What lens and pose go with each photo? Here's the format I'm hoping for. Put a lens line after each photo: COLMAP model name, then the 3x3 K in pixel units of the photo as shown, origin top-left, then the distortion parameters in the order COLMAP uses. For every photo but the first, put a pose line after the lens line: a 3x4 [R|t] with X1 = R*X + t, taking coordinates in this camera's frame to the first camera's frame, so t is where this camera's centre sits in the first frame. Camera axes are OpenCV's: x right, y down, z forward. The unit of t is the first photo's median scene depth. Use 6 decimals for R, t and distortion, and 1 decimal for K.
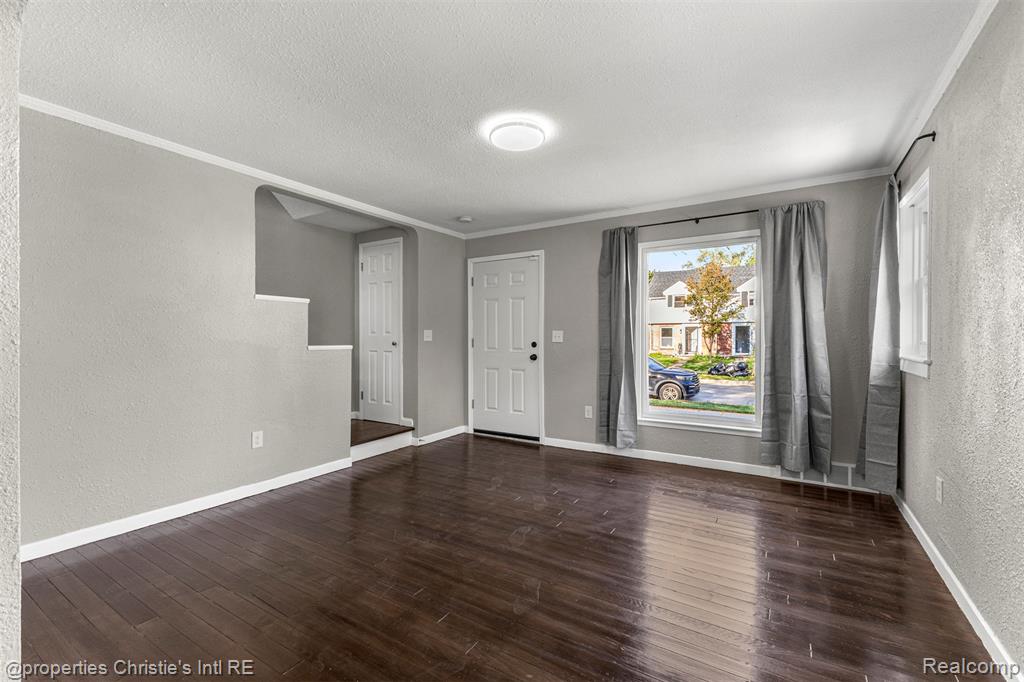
lens RADIAL K [[444.4, 0, 507.7], [0, 444.4, 340.9], [0, 0, 1]] dist [0.010619, -0.000177]
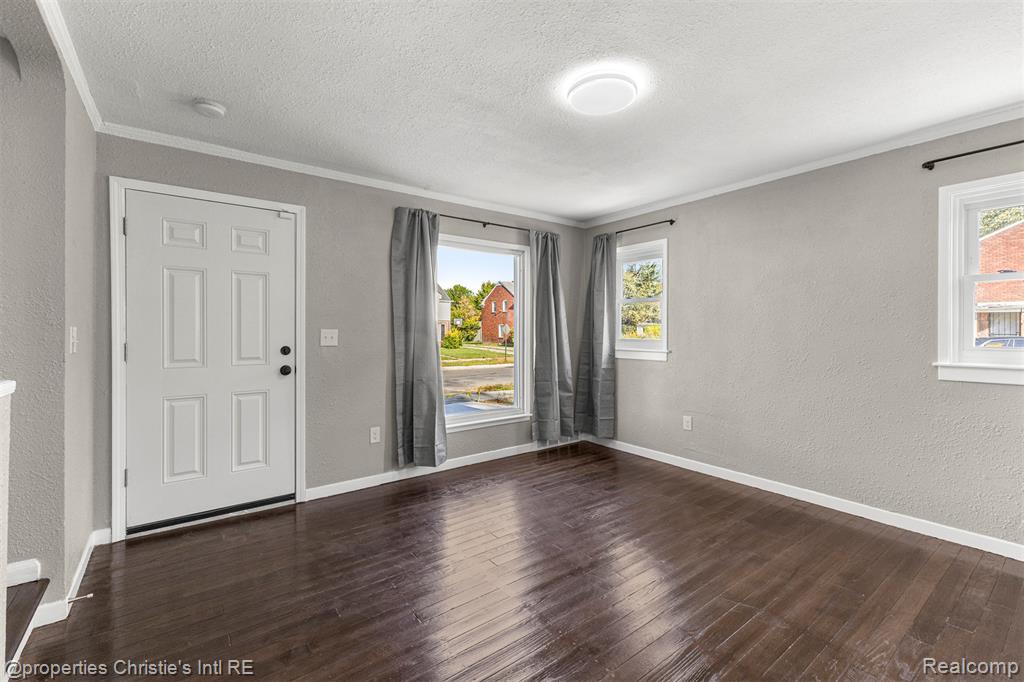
lens RADIAL K [[444.4, 0, 513.1], [0, 444.4, 333.0], [0, 0, 1]] dist [0.010619, -0.000177]
pose [[0.344521, -0.005683, 0.938761, -0.497660], [0.006214, 0.999974, 0.003773, -0.020123], [-0.938758, 0.004533, 0.344548, 0.549669]]
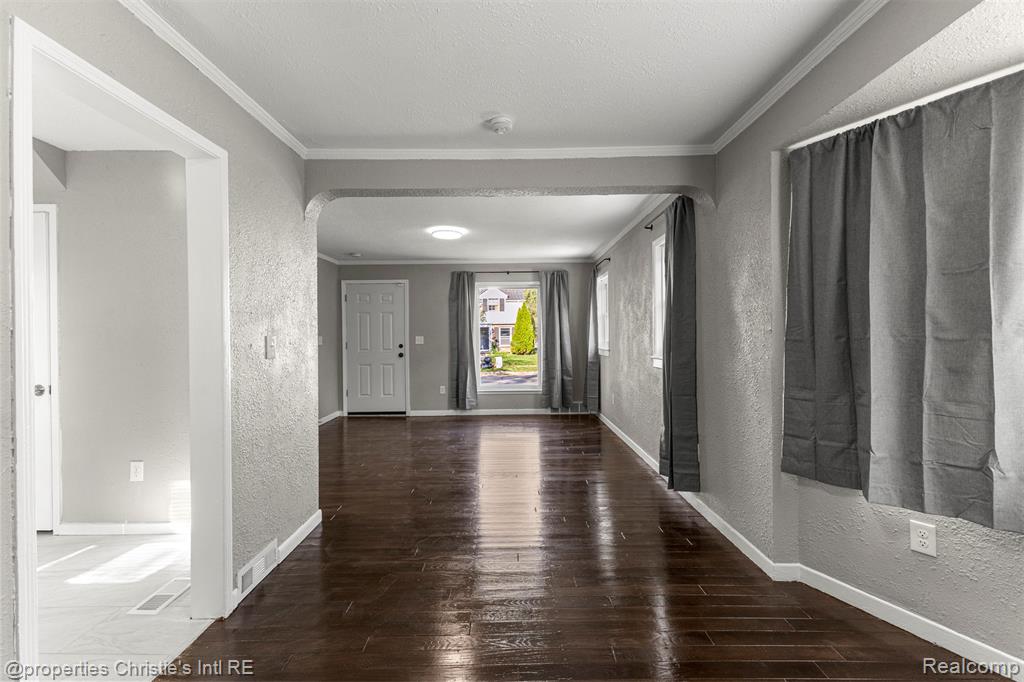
lens RADIAL K [[444.4, 0, 511.4], [0, 444.4, 336.9], [0, 0, 1]] dist [0.010619, -0.000177]
pose [[0.842778, -0.008704, 0.538191, -0.468893], [0.012799, 0.999911, -0.003871, -0.012560], [-0.538109, 0.010151, 0.842814, -0.436161]]
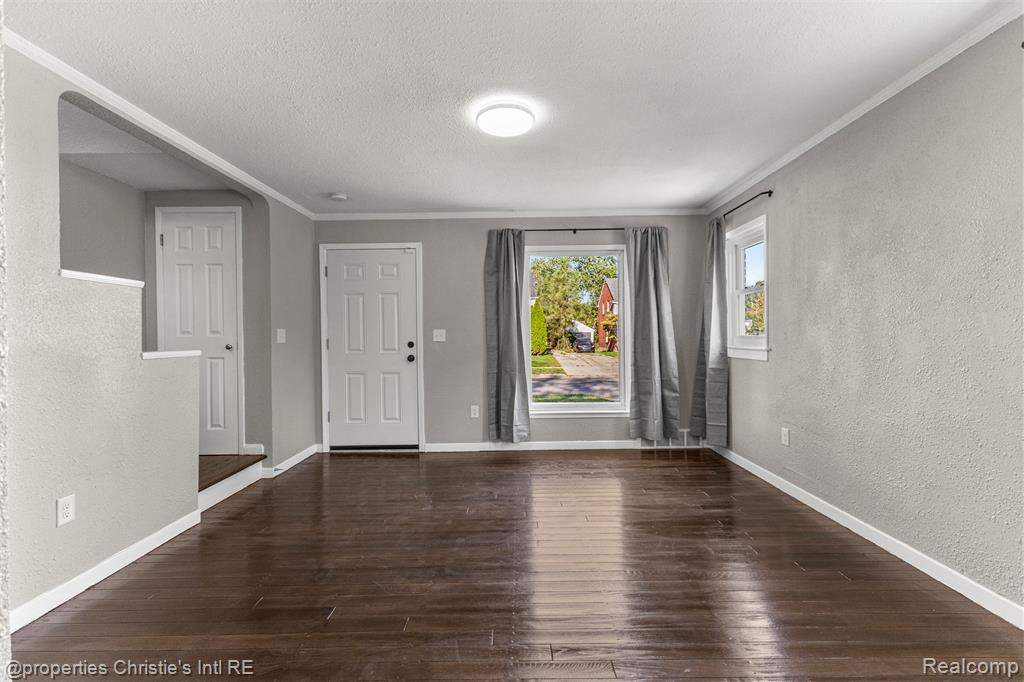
lens RADIAL K [[444.4, 0, 510.6], [0, 444.4, 338.6], [0, 0, 1]] dist [0.010619, -0.000177]
pose [[0.845335, -0.013623, 0.534064, -0.299215], [0.016285, 0.999867, -0.000273, -0.000465], [-0.533989, 0.008928, 0.845444, 0.130024]]
